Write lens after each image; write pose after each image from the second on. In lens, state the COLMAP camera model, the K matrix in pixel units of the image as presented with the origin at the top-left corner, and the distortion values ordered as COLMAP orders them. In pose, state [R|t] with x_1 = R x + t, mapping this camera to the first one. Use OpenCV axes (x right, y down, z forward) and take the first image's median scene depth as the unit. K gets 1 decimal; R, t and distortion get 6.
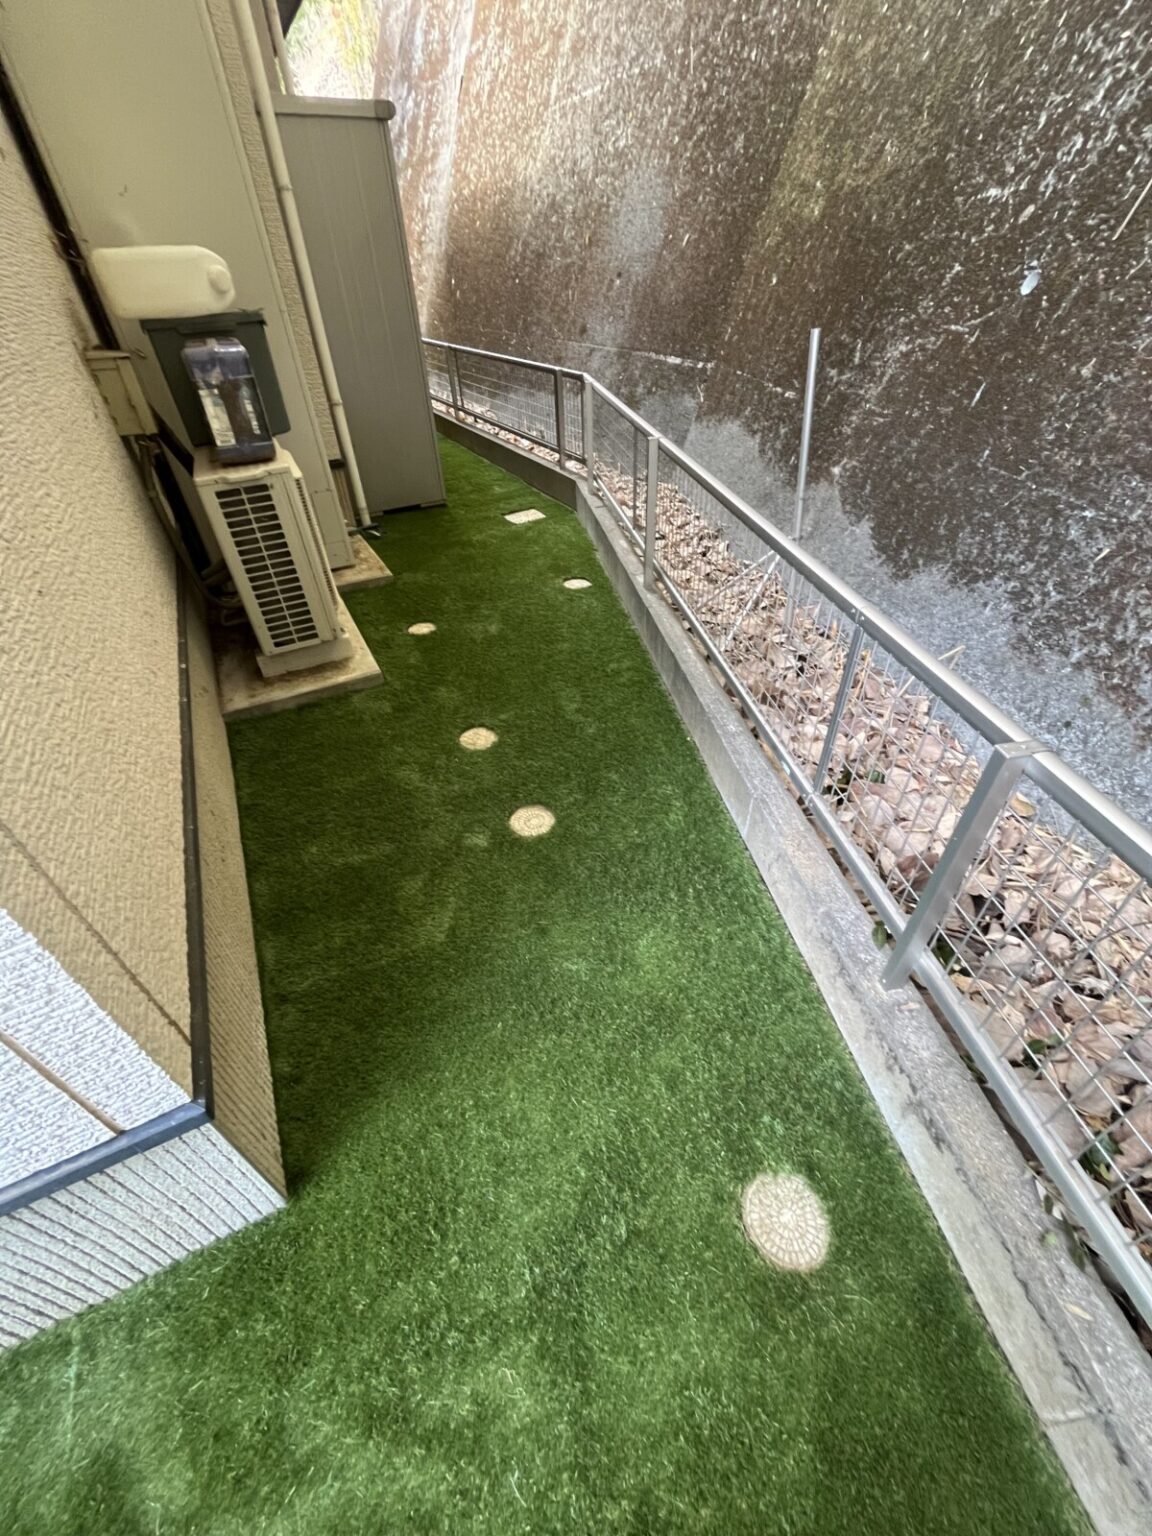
lens RADIAL K [[617.3, 0, 575.3], [0, 617.3, 765.8], [0, 0, 1]] dist [-0.001126, -0.001180]
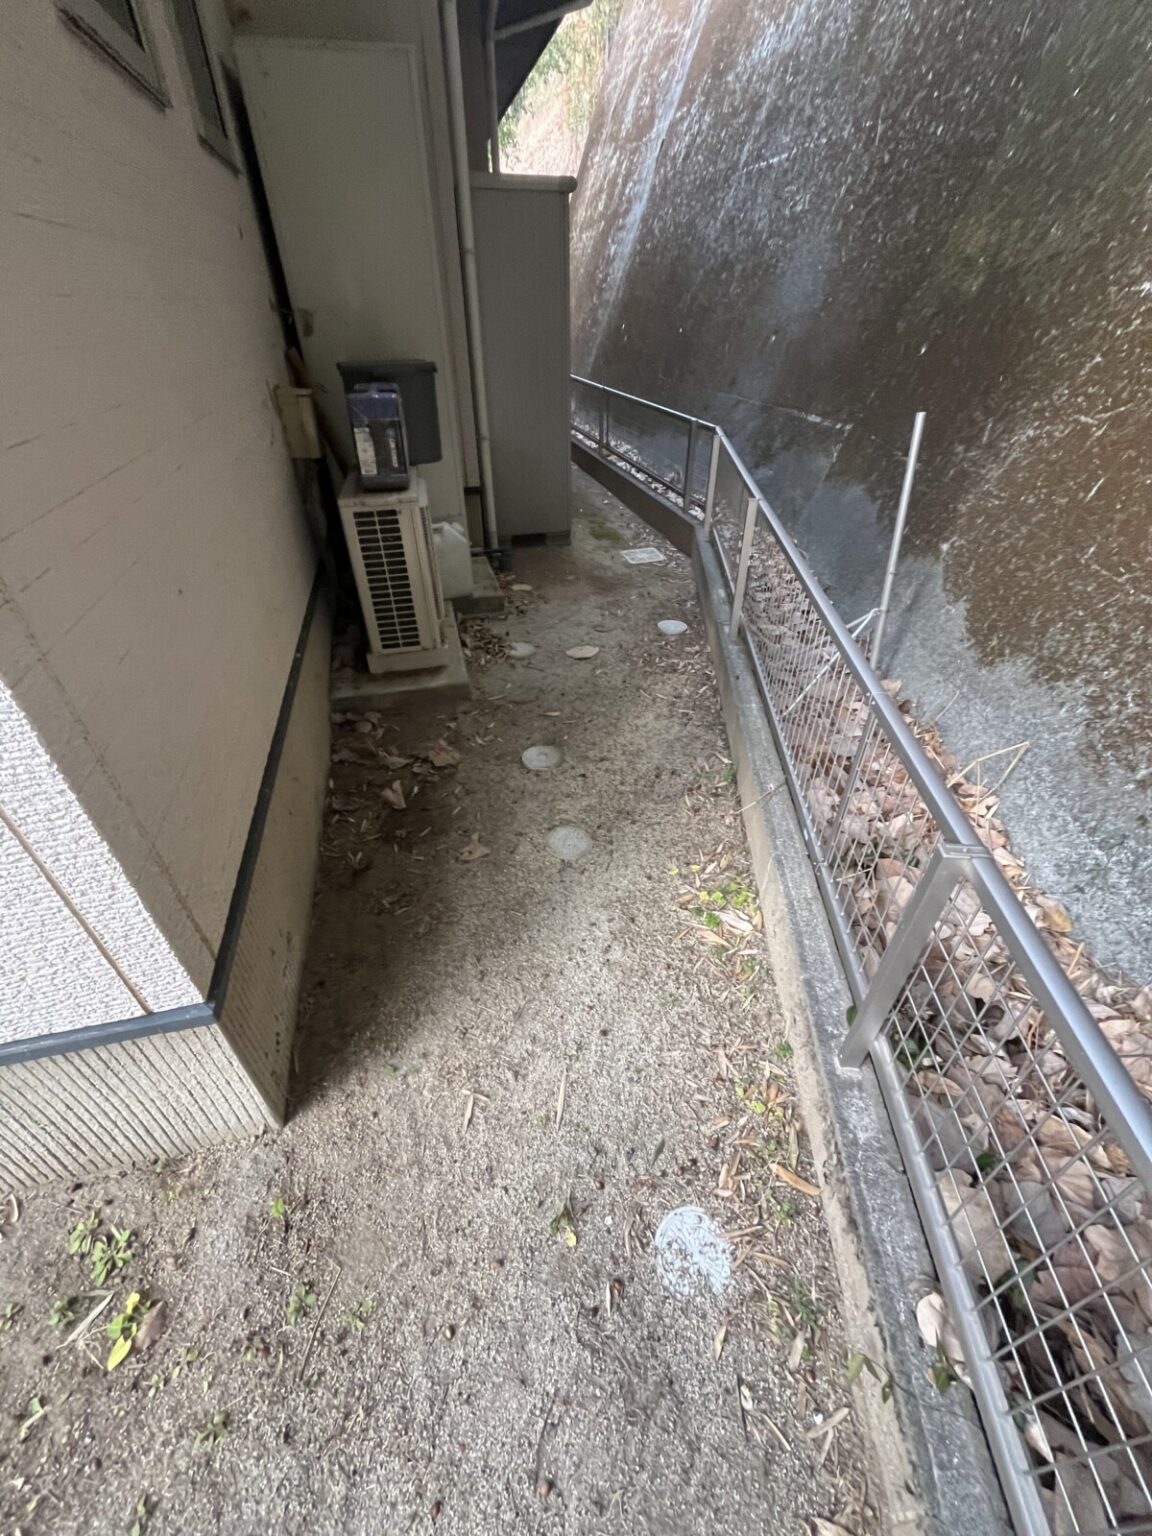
lens RADIAL K [[617.3, 0, 575.5], [0, 617.3, 768.2], [0, 0, 1]] dist [-0.001126, -0.001180]
pose [[0.971622, 0.165428, -0.169068, 0.087858], [-0.171644, 0.984897, -0.022730, -0.010542], [0.162755, 0.051105, 0.985342, -0.050737]]
